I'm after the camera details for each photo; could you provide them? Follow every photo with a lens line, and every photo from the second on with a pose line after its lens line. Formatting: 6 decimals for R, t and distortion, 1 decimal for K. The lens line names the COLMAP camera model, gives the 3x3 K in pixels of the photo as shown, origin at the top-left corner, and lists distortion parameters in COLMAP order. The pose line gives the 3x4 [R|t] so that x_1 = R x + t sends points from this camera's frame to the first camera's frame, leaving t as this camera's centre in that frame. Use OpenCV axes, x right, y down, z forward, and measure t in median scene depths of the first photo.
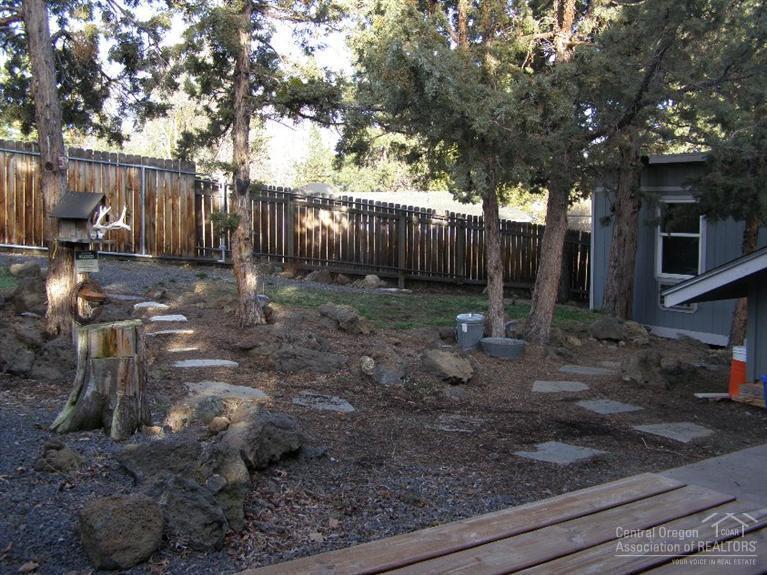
lens RADIAL K [[866.0, 0, 383.5], [0, 866.0, 287.5], [0, 0, 1]] dist [-0.207584, 0.419462]
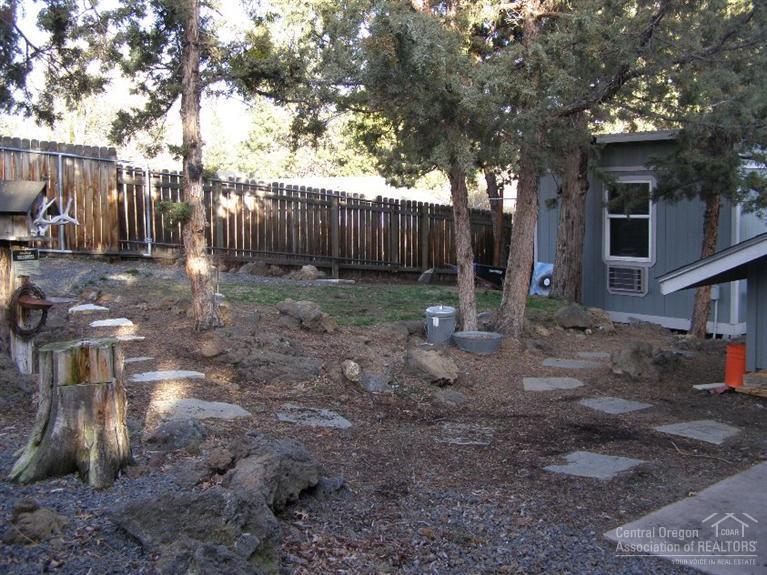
lens RADIAL K [[866.0, 0, 383.5], [0, 866.0, 287.5], [0, 0, 1]] dist [-0.207584, 0.419462]
pose [[0.993227, -0.029003, 0.112514, -0.073771], [0.027185, 0.999474, 0.017658, -0.009007], [-0.112967, -0.014480, 0.993493, 0.100699]]
